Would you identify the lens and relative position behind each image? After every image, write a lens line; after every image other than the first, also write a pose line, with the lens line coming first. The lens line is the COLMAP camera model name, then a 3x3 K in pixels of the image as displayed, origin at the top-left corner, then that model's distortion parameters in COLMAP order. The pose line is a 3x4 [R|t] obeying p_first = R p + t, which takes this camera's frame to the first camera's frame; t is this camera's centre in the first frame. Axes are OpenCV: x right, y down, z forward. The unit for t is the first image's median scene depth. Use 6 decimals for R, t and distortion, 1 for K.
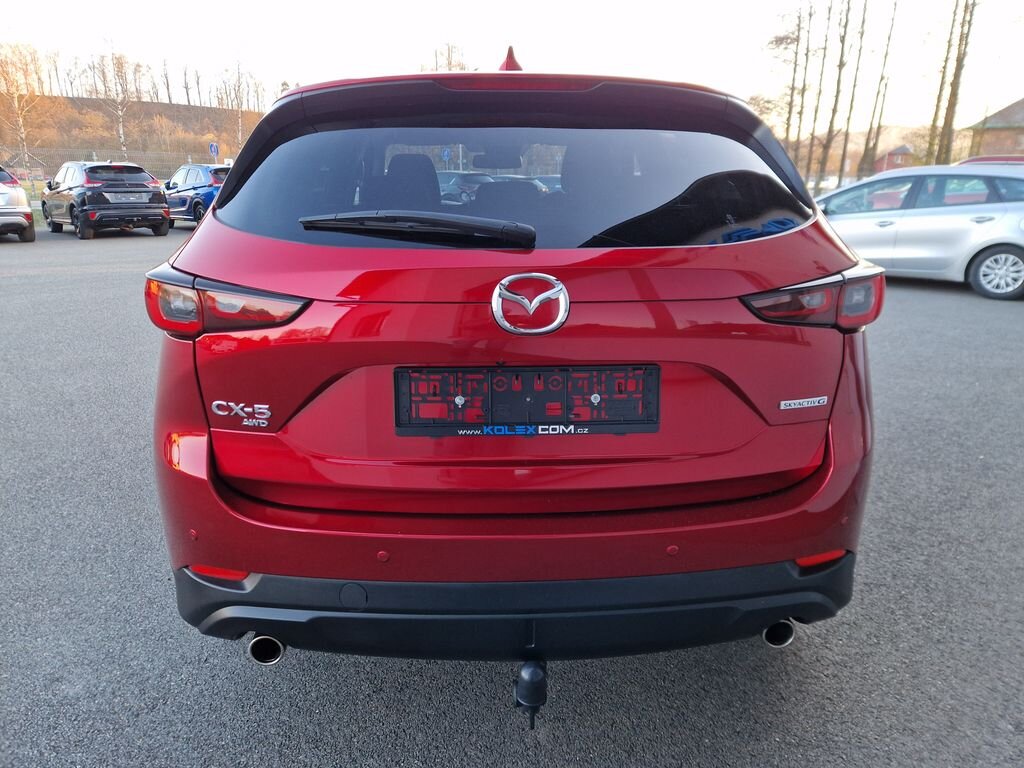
lens RADIAL K [[696.3, 0, 516.9], [0, 696.3, 387.3], [0, 0, 1]] dist [0.046469, -0.025505]
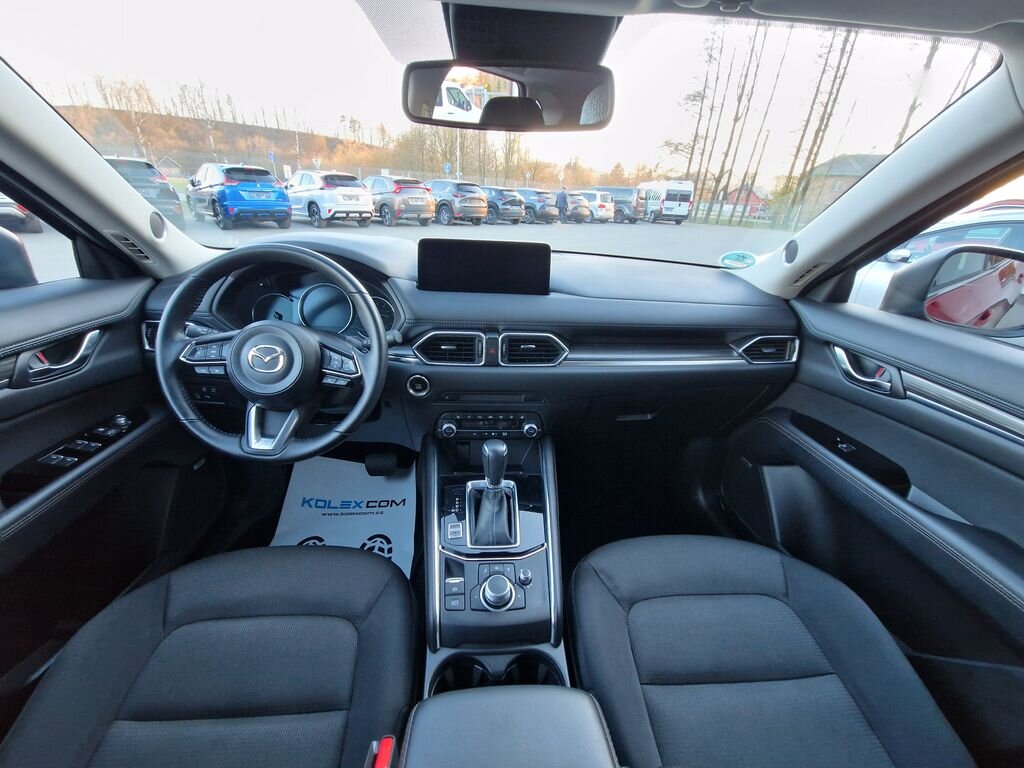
lens RADIAL K [[418.7, 0, 509.4], [0, 418.7, 399.7], [0, 0, 1]] dist [0.006531, -0.000316]
pose [[0.998539, 0.025064, 0.047875, -0.121741], [-0.032812, 0.985137, 0.168609, -0.048124], [-0.042938, -0.169933, 0.984520, 0.168468]]
